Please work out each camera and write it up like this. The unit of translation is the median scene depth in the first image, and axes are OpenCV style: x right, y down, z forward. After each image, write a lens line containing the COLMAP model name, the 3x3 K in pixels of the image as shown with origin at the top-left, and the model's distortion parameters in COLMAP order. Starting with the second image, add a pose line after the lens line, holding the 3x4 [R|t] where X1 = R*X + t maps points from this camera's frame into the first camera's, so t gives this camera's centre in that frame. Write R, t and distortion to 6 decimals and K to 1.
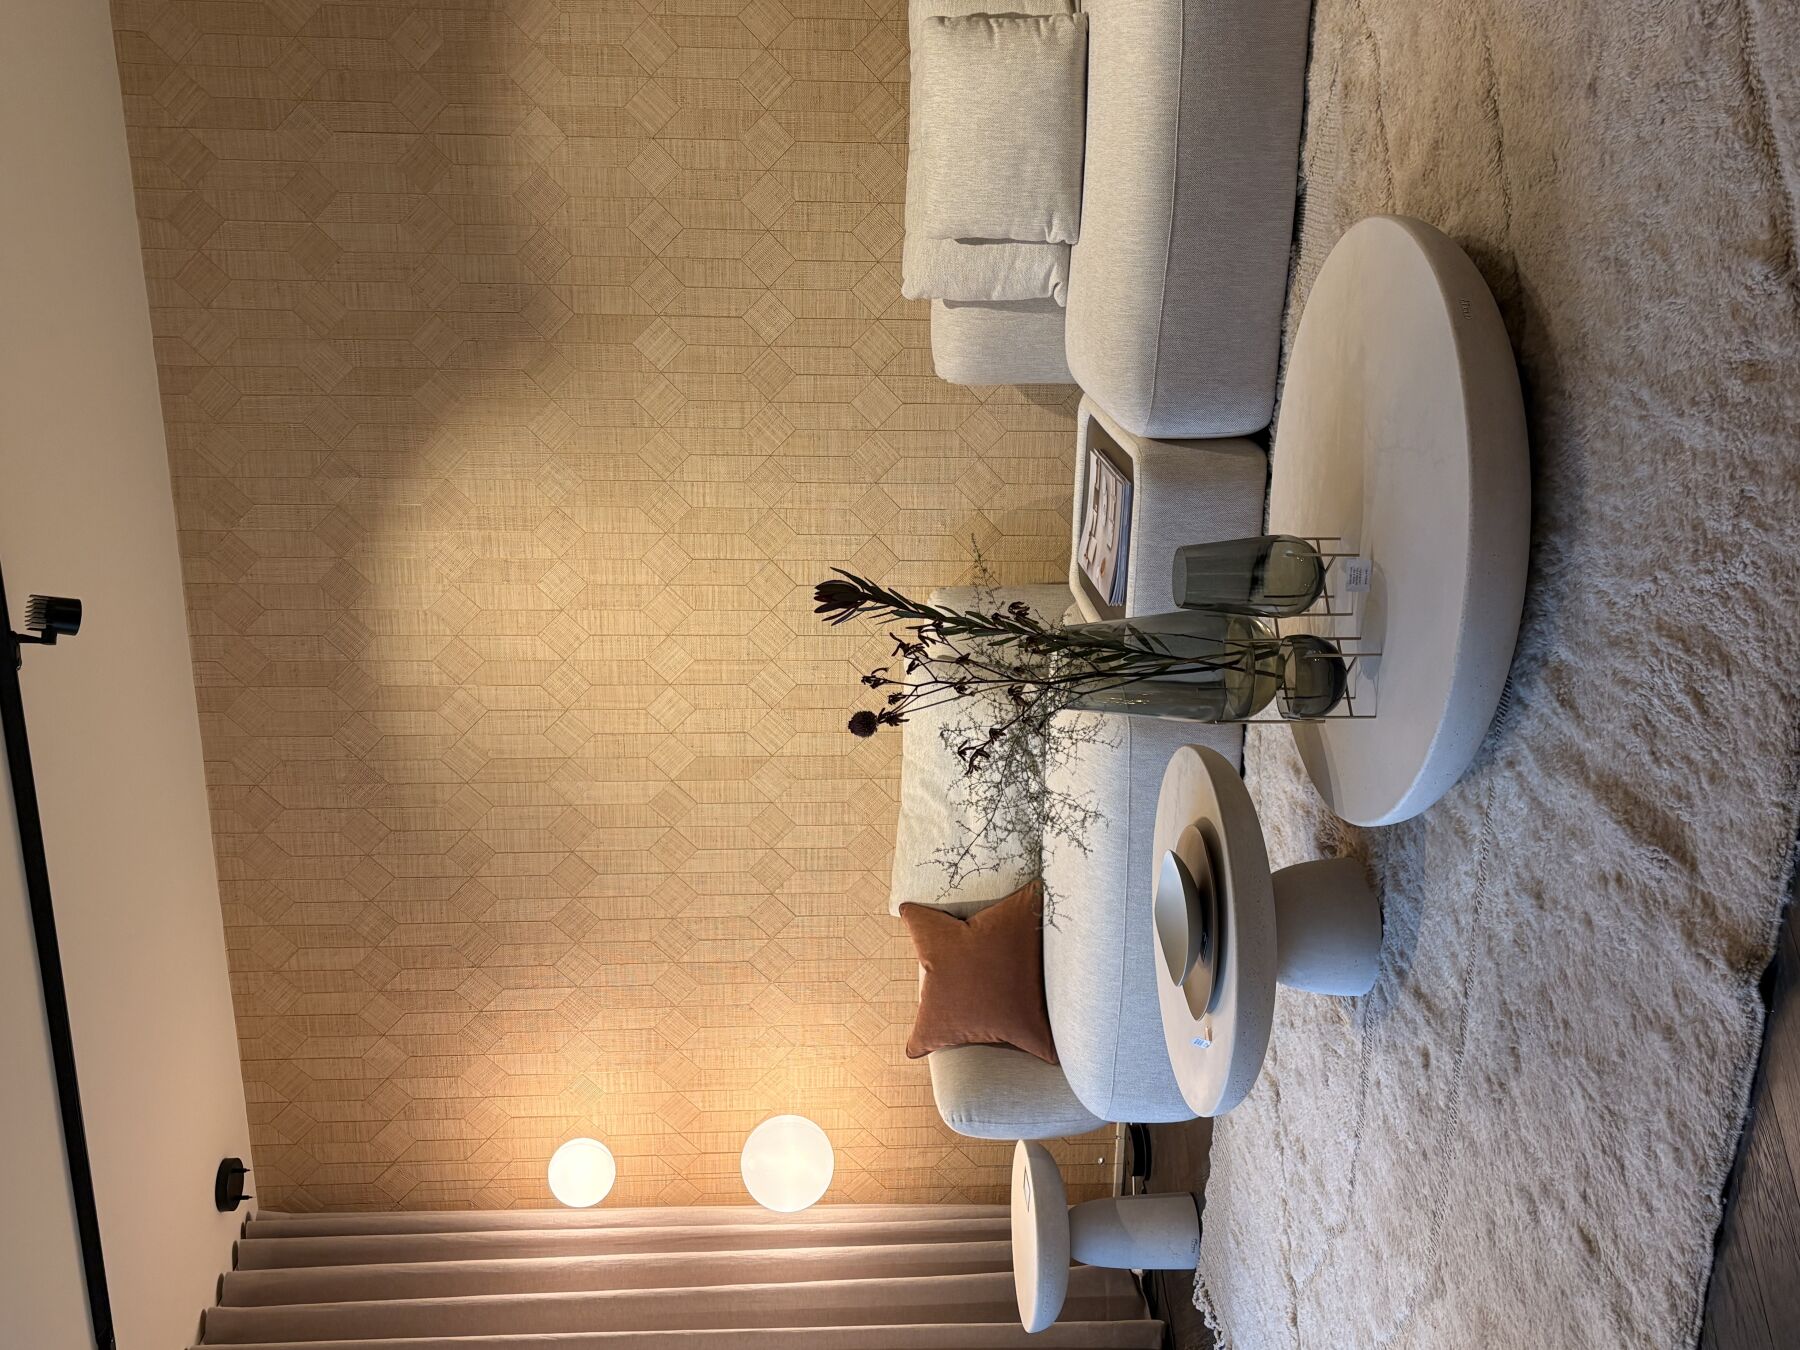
lens RADIAL K [[1703.7, 0, 900.0], [0, 1703.7, 675.0], [0, 0, 1]] dist [0.216151, -0.734972]
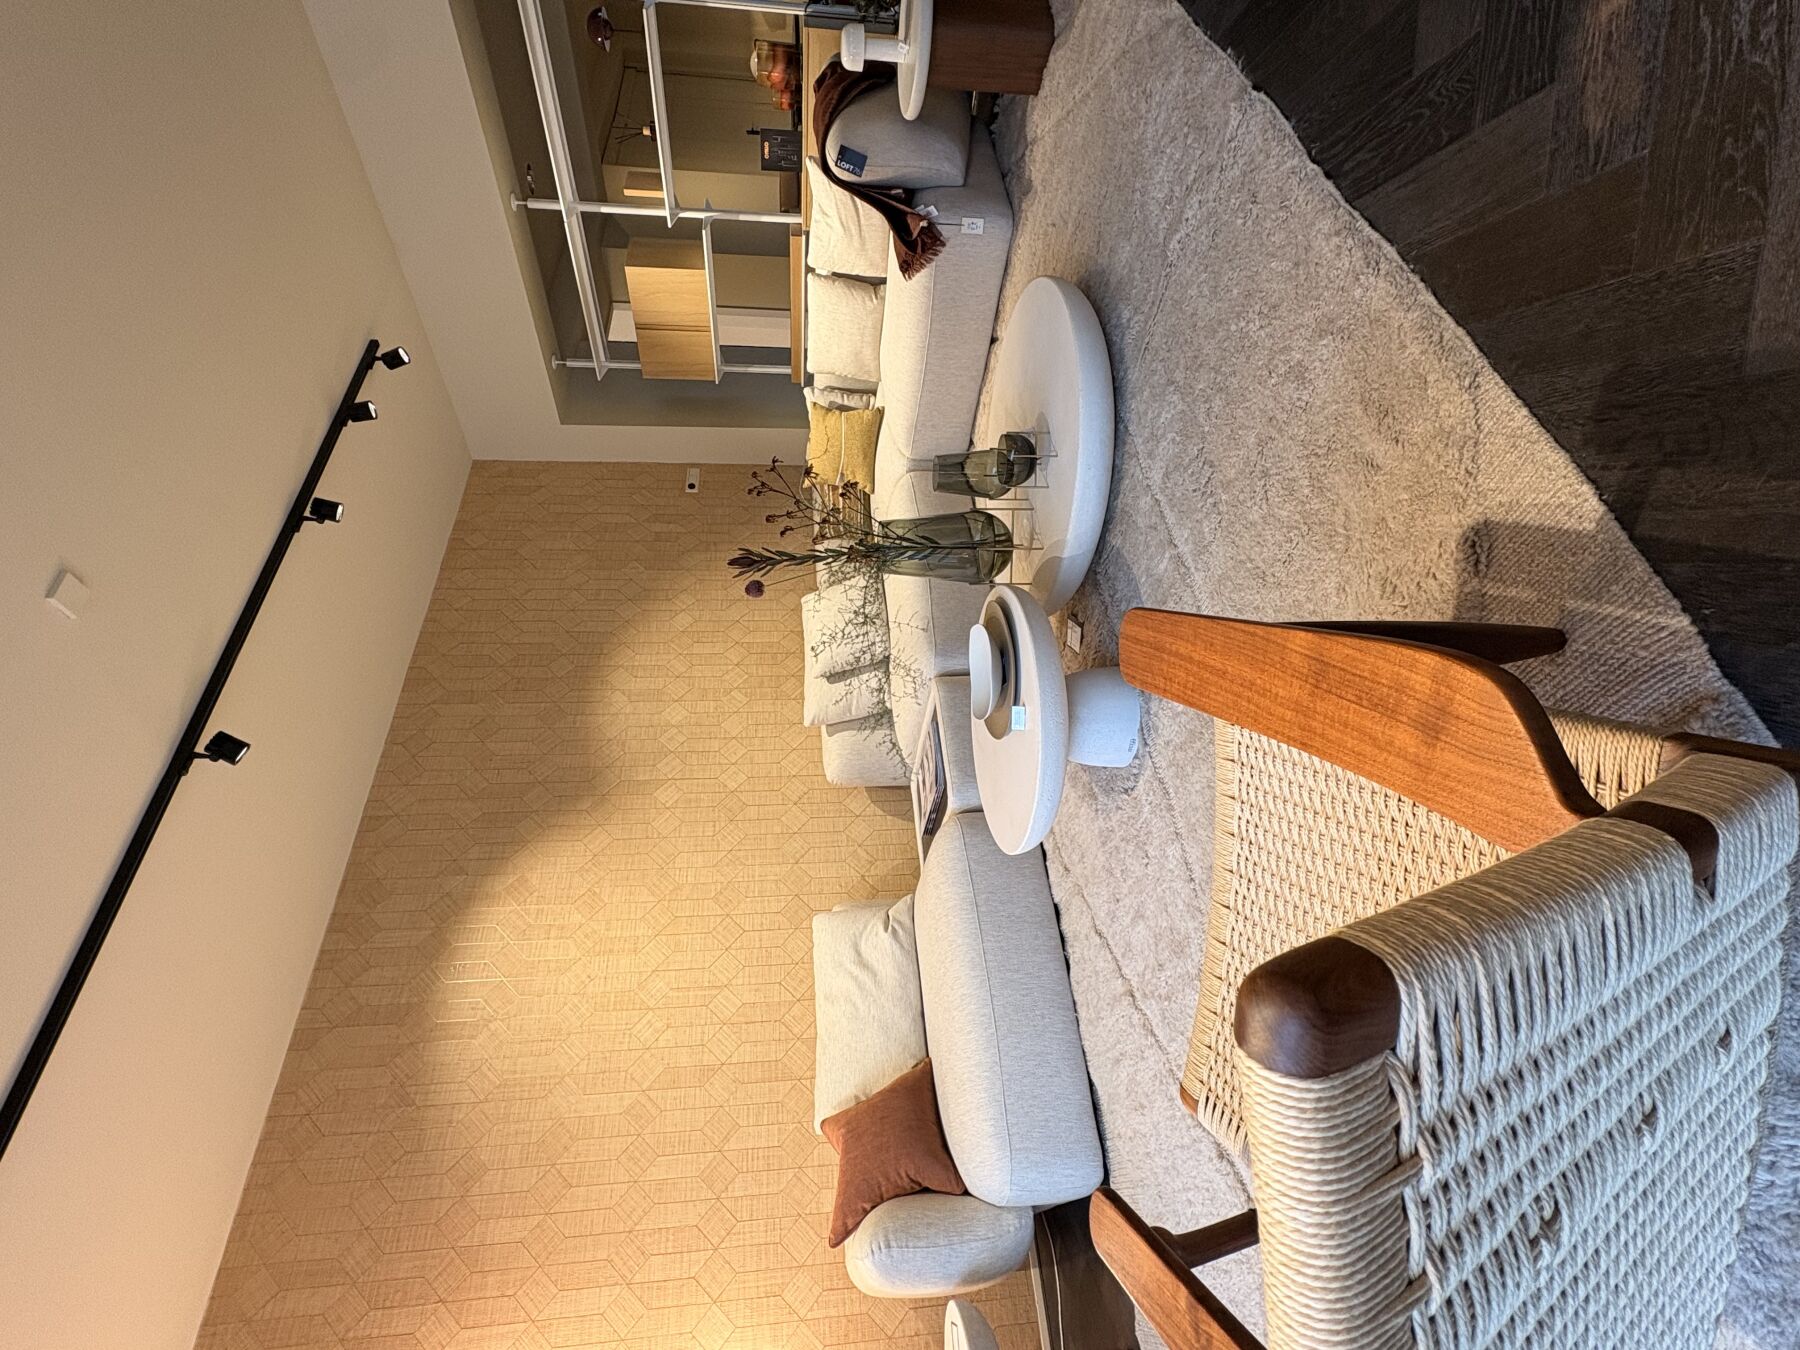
lens RADIAL K [[847.9, 0, 897.8], [0, 847.9, 671.7], [0, 0, 1]] dist [0.000591, 0.000199]
pose [[0.993898, -0.062299, 0.091021, 0.020609], [0.110290, 0.571912, -0.812867, 0.466788], [-0.001415, 0.817946, 0.575293, 0.413108]]
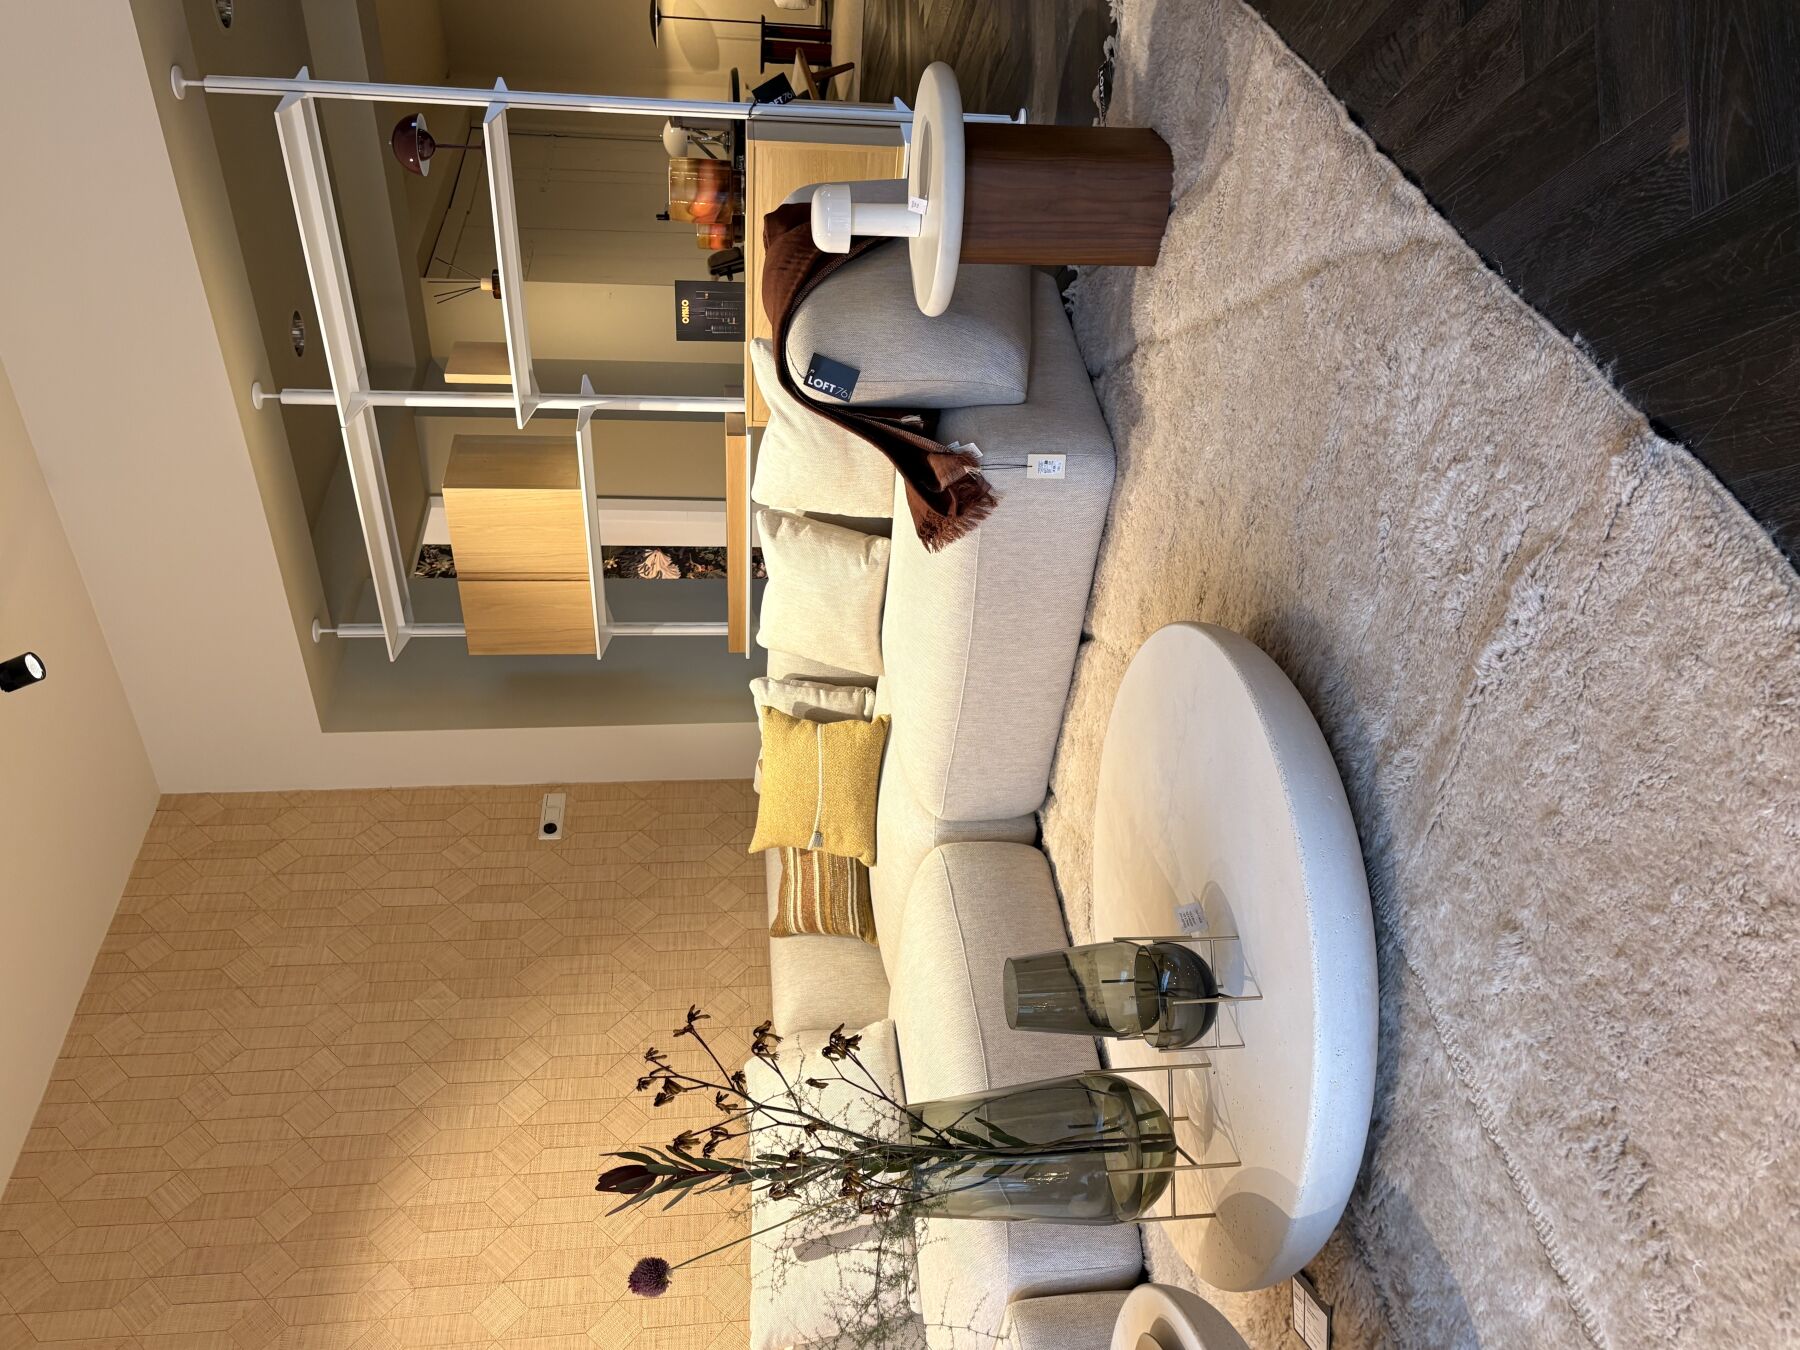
lens RADIAL K [[1389.2, 0, 914.7], [0, 1389.2, 671.6], [0, 0, 1]] dist [0.046570, -0.050060]
pose [[0.991236, -0.067926, 0.113302, 0.026857], [0.130712, 0.380180, -0.915630, 0.329027], [0.019120, 0.922415, 0.385727, 0.351843]]
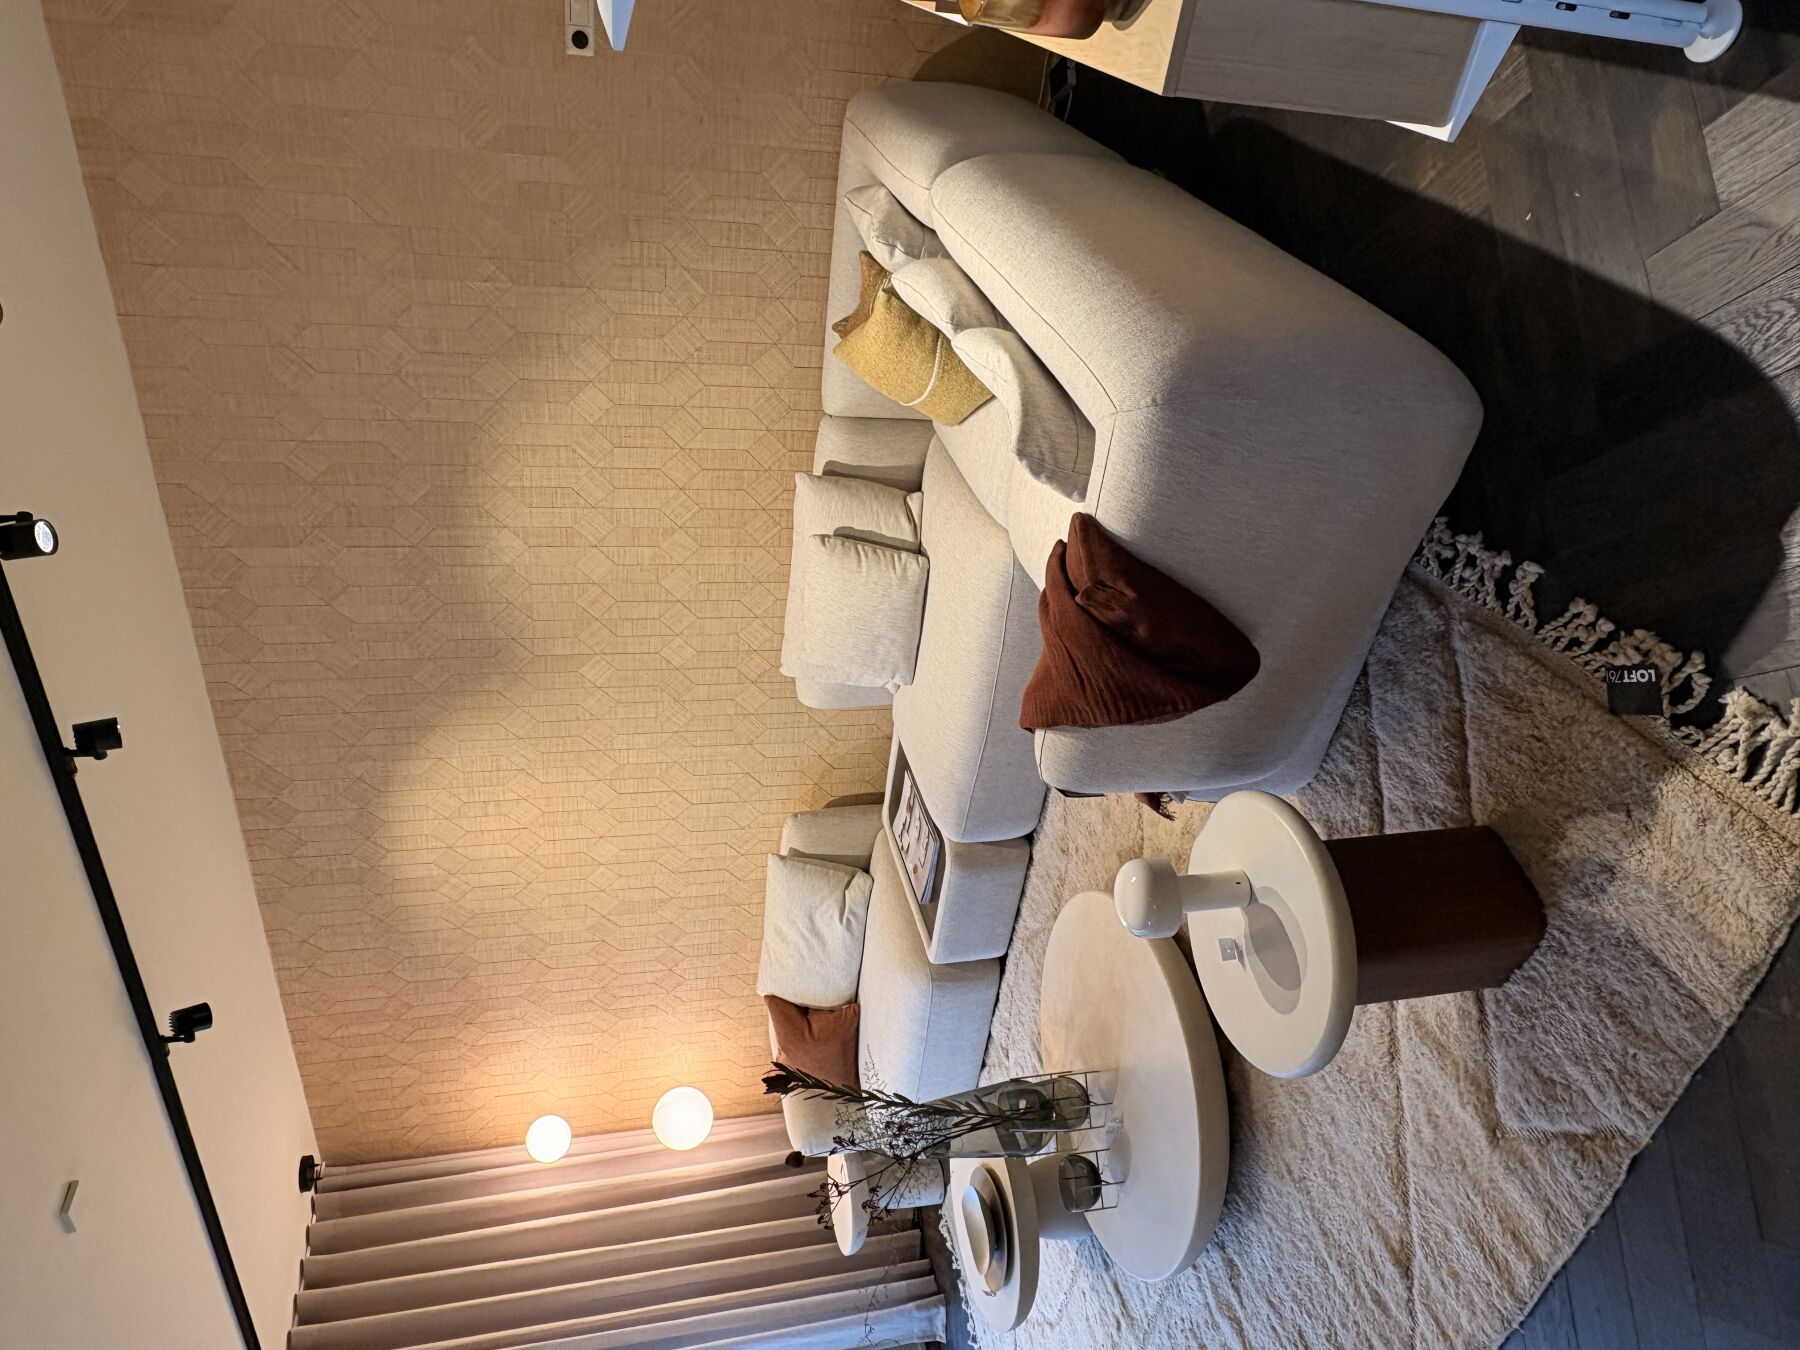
lens RADIAL K [[1181.8, 0, 900.0], [0, 1181.8, 675.0], [0, 0, 1]] dist [-0.002919, 0.002573]
pose [[0.980370, -0.010058, 0.196909, -0.089847], [-0.041099, 0.966336, 0.253980, -0.448634], [-0.192834, -0.257088, 0.946953, 0.050173]]
